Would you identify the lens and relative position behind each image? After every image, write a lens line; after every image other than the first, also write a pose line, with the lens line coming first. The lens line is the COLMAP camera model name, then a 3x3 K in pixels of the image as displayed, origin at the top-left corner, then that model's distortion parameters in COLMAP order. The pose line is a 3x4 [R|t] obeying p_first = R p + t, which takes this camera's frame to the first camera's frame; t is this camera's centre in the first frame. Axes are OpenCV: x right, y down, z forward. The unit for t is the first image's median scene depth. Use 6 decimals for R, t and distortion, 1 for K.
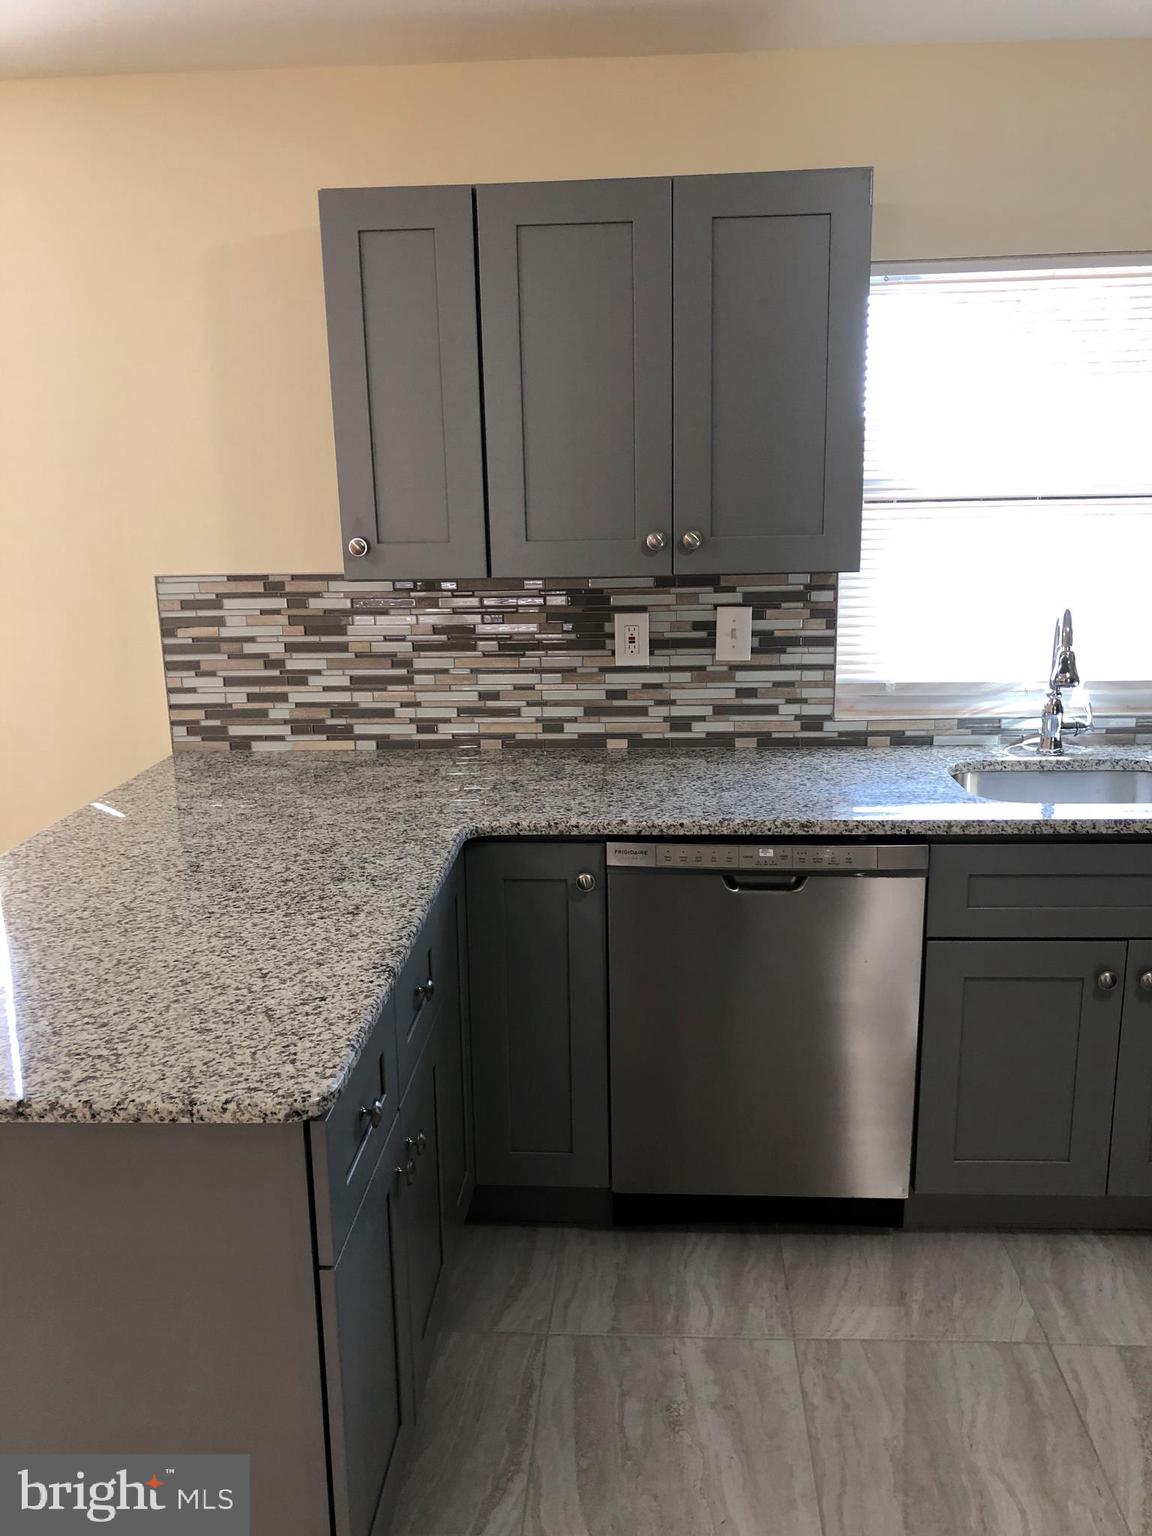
lens RADIAL K [[1239.6, 0, 583.0], [0, 1239.6, 776.5], [0, 0, 1]] dist [0.183481, -0.482181]
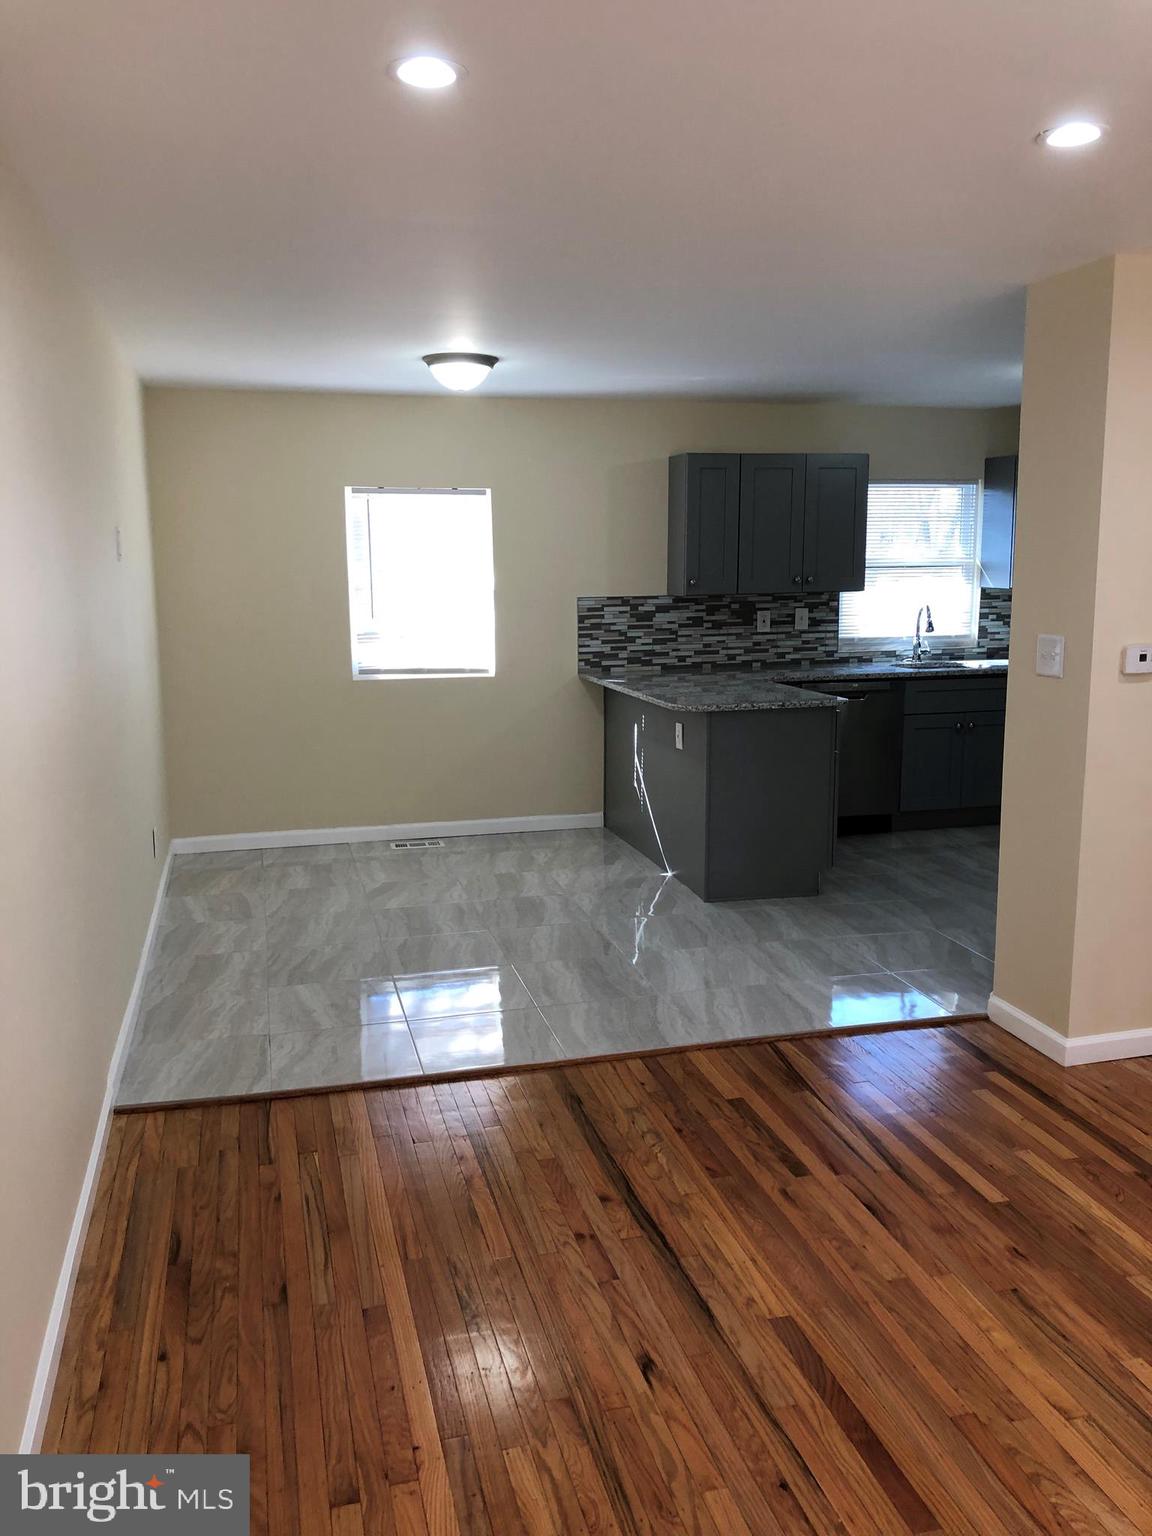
lens RADIAL K [[1249.9, 0, 576.0], [0, 1249.9, 768.0], [0, 0, 1]] dist [0.046603, -0.001637]
pose [[0.952813, -0.041075, 0.300765, -1.075329], [0.063562, 0.995835, -0.065364, 0.319126], [-0.296827, 0.081397, 0.951456, -1.237145]]
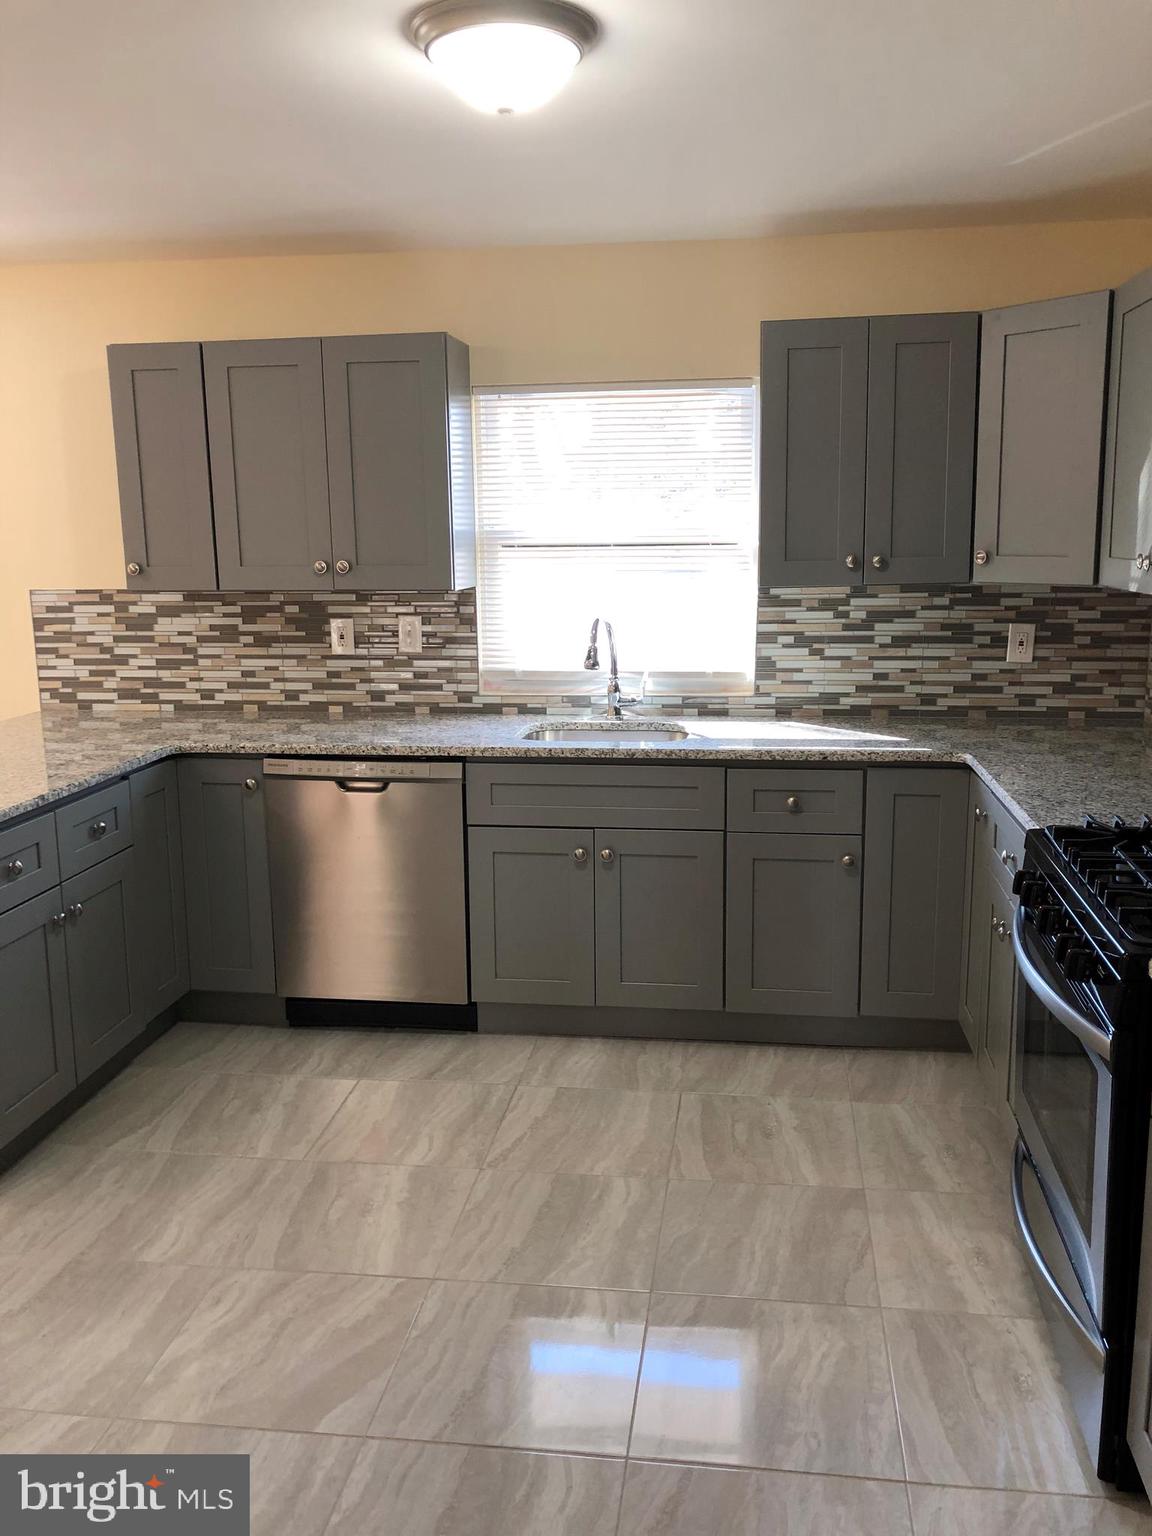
lens RADIAL K [[1244.3, 0, 576.0], [0, 1244.3, 768.0], [0, 0, 1]] dist [0.123687, -0.319887]
pose [[0.996106, 0.023862, -0.084869, 0.435014], [-0.027793, 0.998580, -0.045444, 0.100786], [0.083664, 0.047625, 0.995355, -0.417232]]
